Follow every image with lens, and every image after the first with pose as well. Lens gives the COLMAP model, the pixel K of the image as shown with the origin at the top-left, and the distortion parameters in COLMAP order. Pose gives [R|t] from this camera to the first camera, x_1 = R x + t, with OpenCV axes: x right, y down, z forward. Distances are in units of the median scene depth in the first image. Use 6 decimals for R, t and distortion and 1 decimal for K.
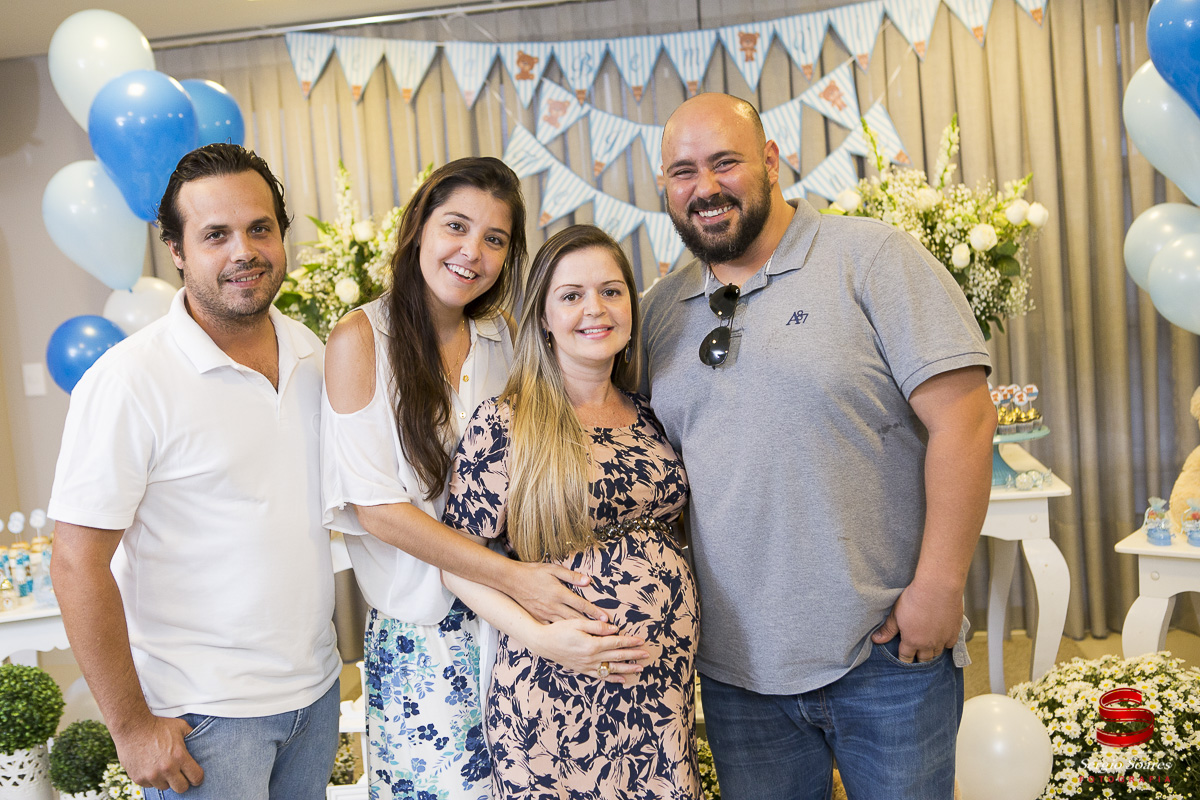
lens RADIAL K [[1435.9, 0, 596.5], [0, 1435.9, 395.2], [0, 0, 1]] dist [-0.036771, 0.107004]
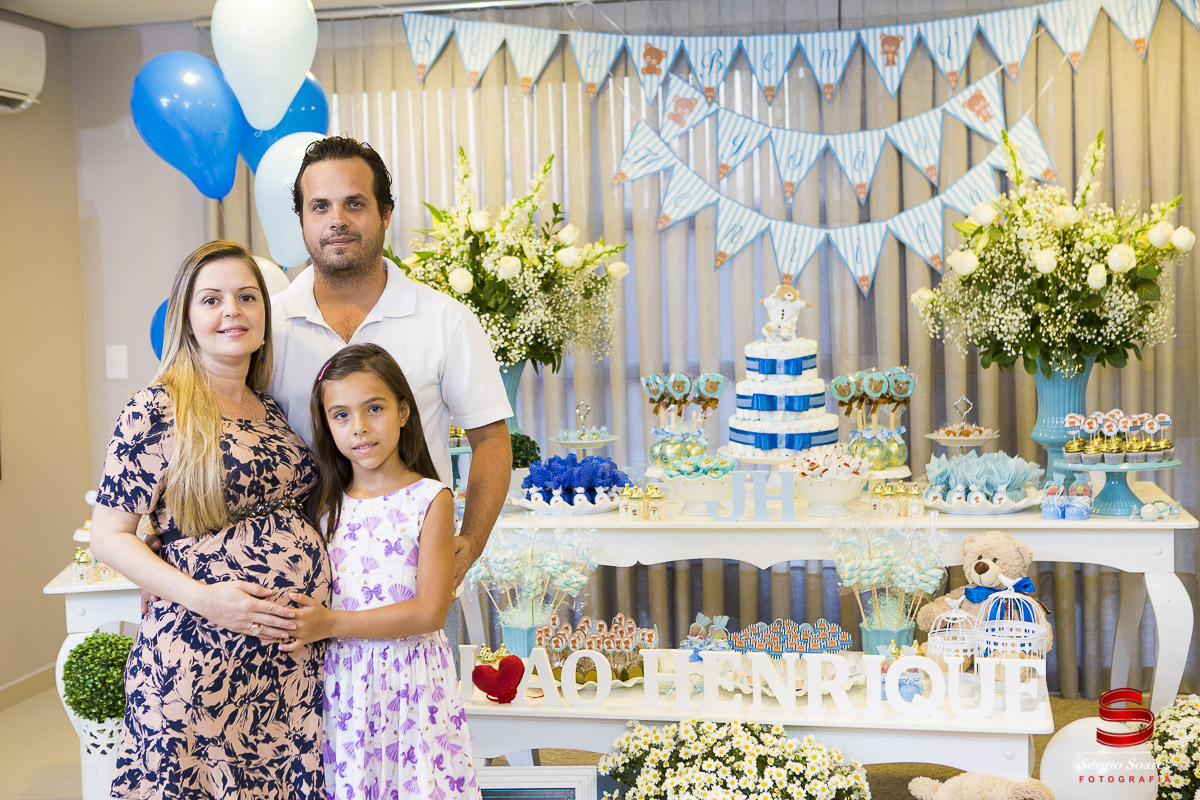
lens RADIAL K [[1676.1, 0, 600.0], [0, 1676.1, 400.0], [0, 0, 1]] dist [0.012036, 0.078627]
pose [[0.996492, 0.058322, -0.060011, -0.004878], [-0.059779, 0.997952, -0.022773, 0.024569], [0.058560, 0.026281, 0.997938, -0.112875]]
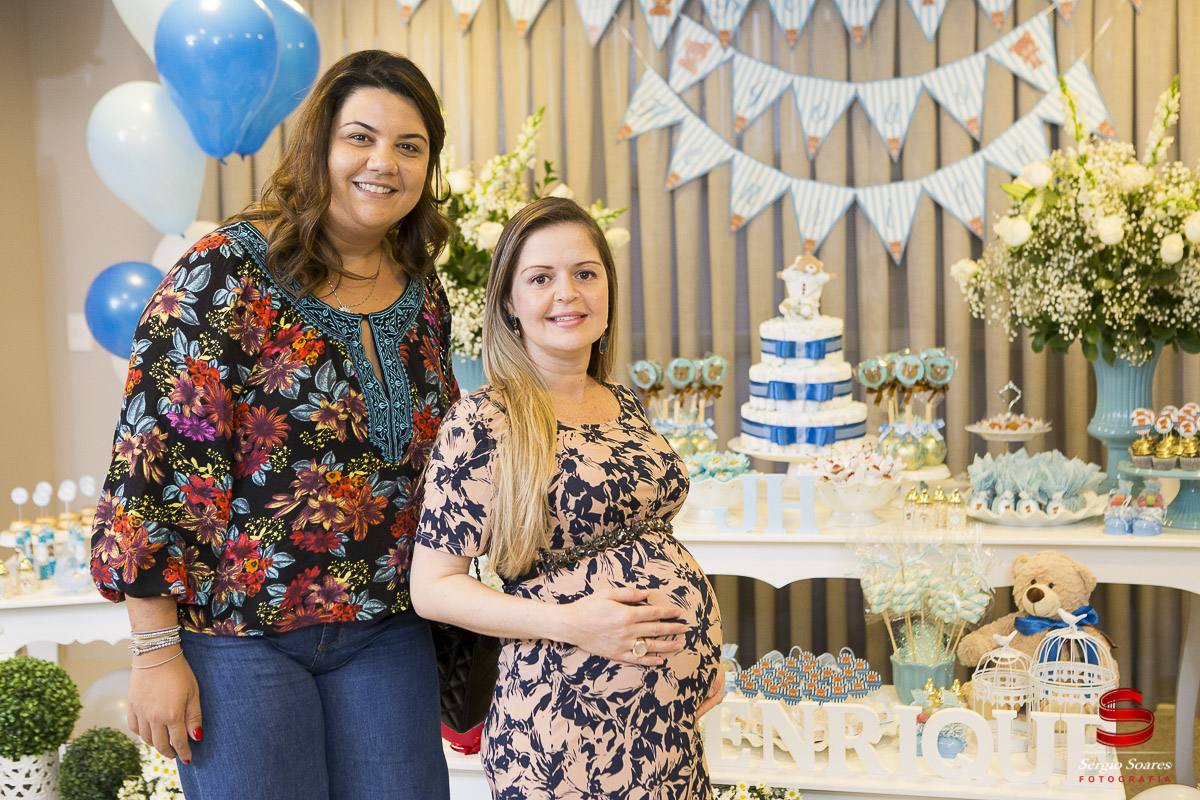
lens RADIAL K [[1650.1, 0, 595.7], [0, 1650.1, 394.2], [0, 0, 1]] dist [0.009875, 0.065900]
pose [[0.994948, 0.062897, -0.078245, 0.003461], [-0.062615, 0.998019, 0.006061, 0.001072], [0.078471, -0.001131, 0.996916, 0.020345]]
